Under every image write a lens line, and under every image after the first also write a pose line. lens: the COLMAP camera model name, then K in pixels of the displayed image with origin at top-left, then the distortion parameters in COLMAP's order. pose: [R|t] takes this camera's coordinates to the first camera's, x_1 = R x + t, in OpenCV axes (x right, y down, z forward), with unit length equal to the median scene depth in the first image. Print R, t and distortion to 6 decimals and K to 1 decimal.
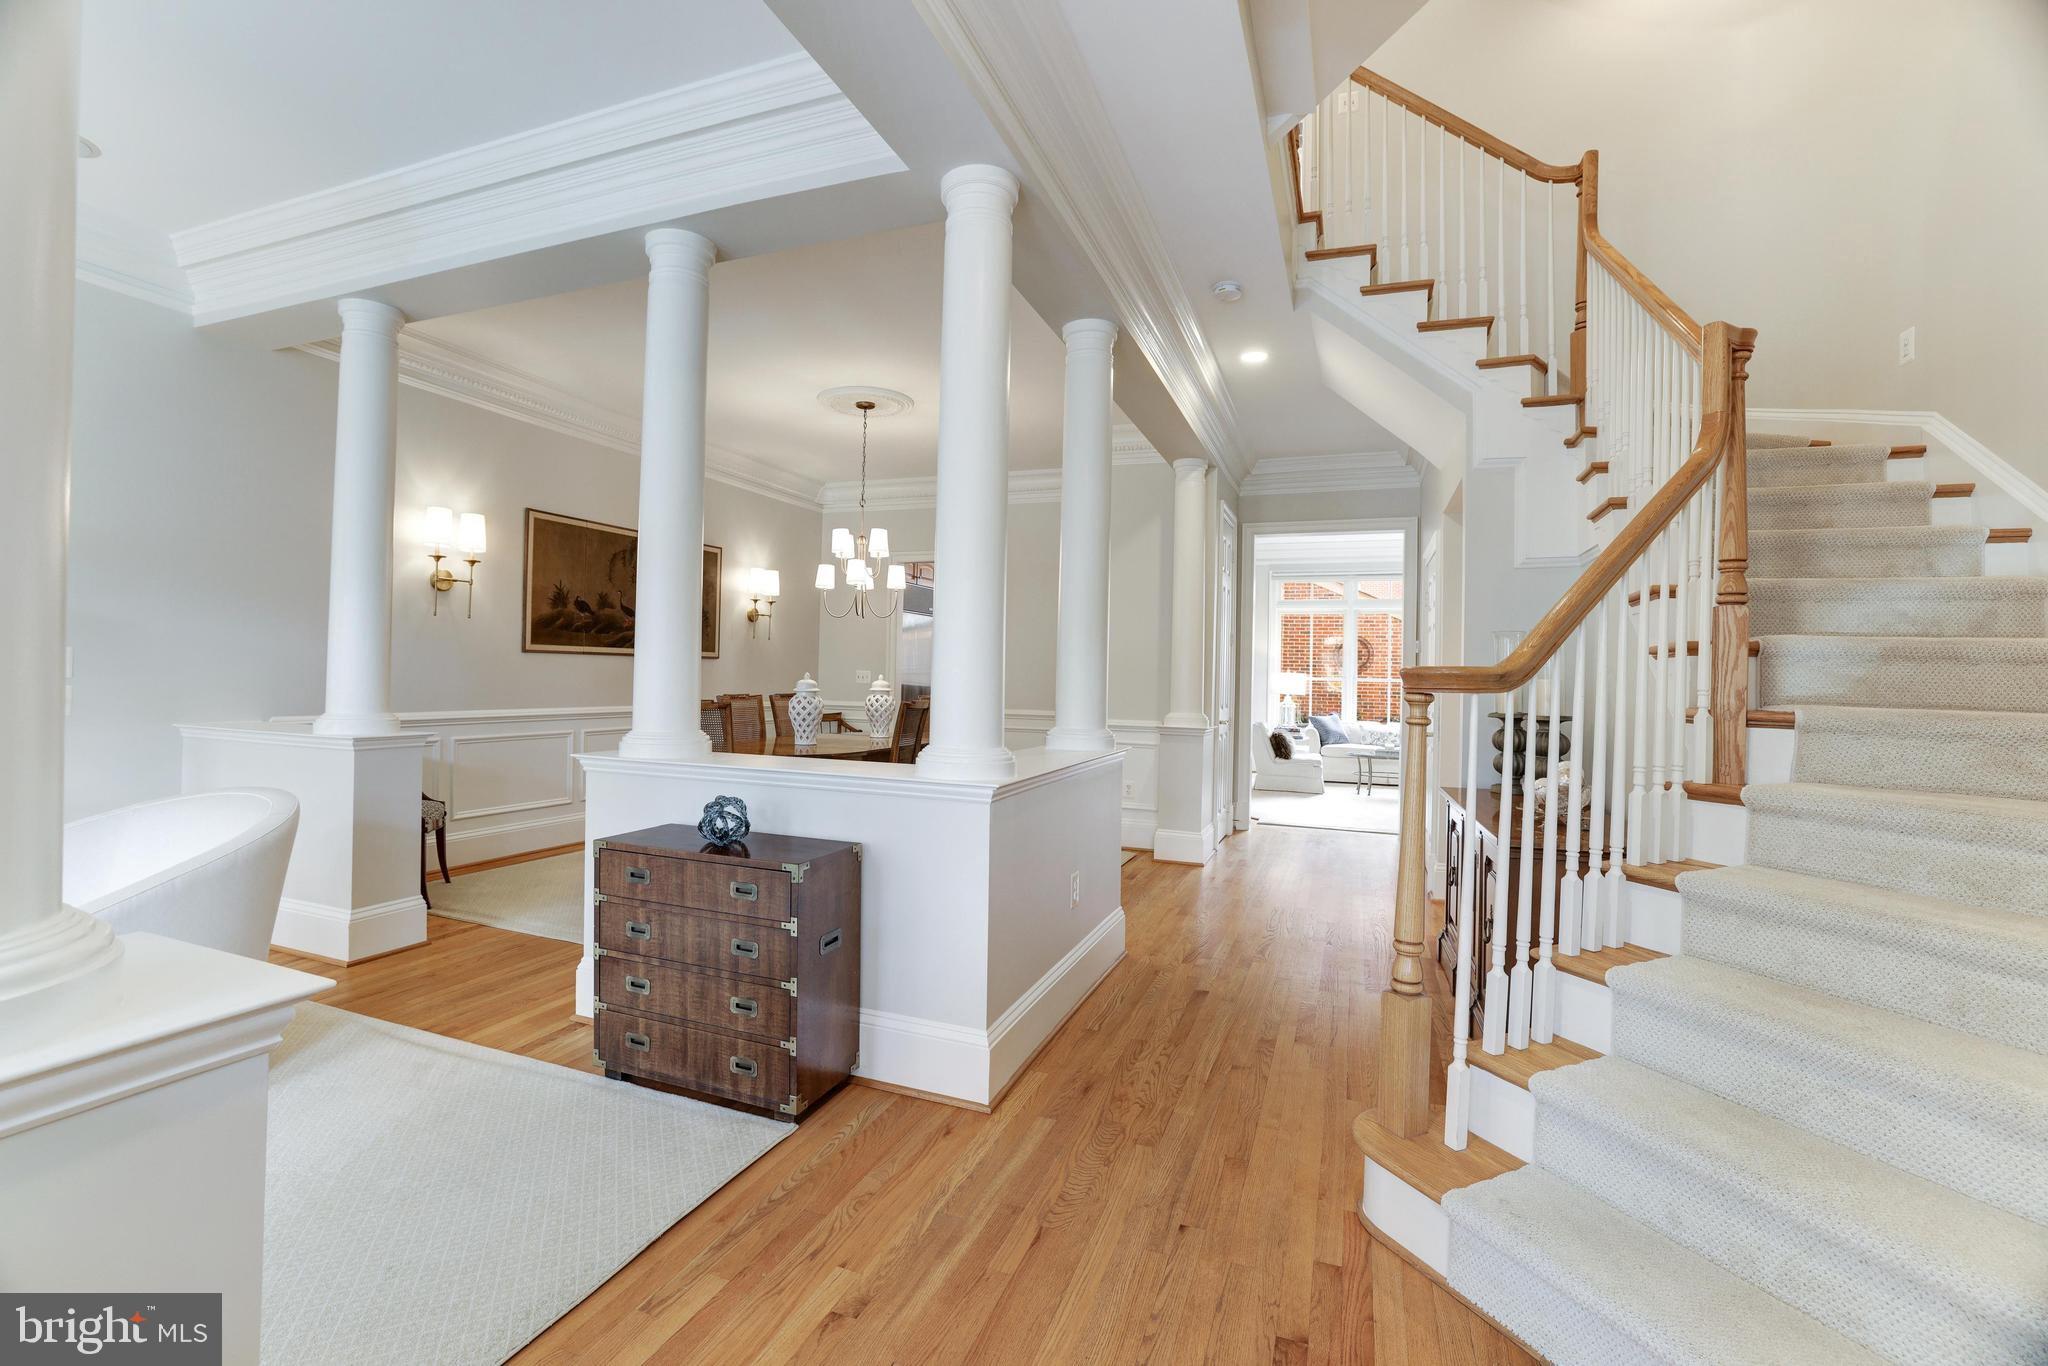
lens RADIAL K [[895.9, 0, 1016.2], [0, 895.9, 678.8], [0, 0, 1]] dist [-0.029515, 0.005580]
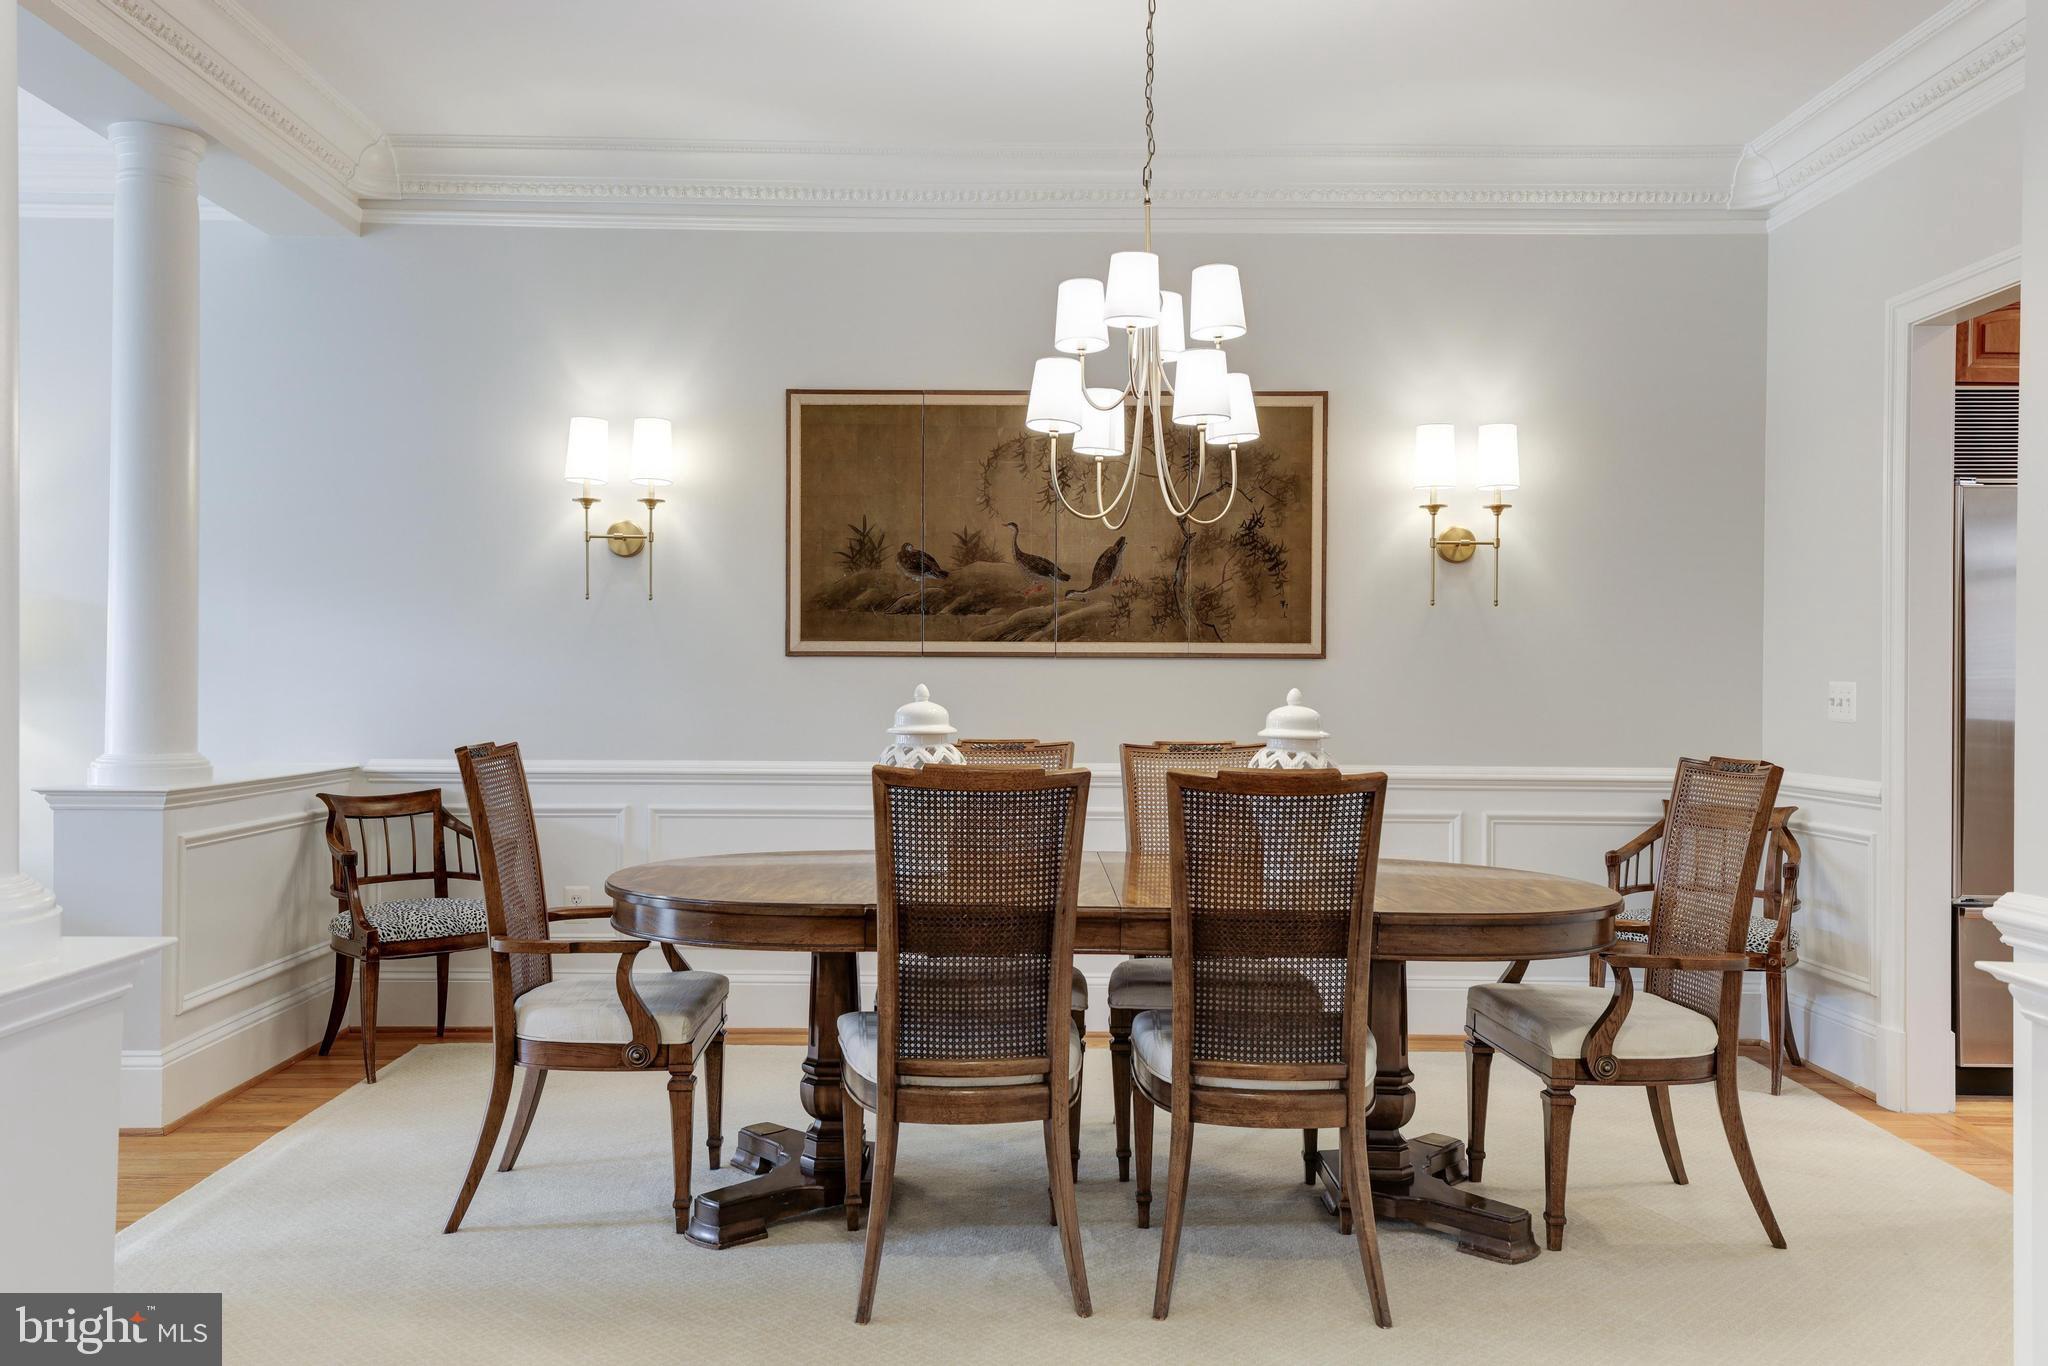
lens RADIAL K [[1449.1, 0, 1019.3], [0, 1449.1, 694.3], [0, 0, 1]] dist [0.013268, 0.002710]
pose [[0.364607, -0.012625, -0.931076, 0.301211], [-0.001538, 0.999899, -0.014160, 0.005041], [0.931160, 0.006595, 0.364551, 0.763671]]
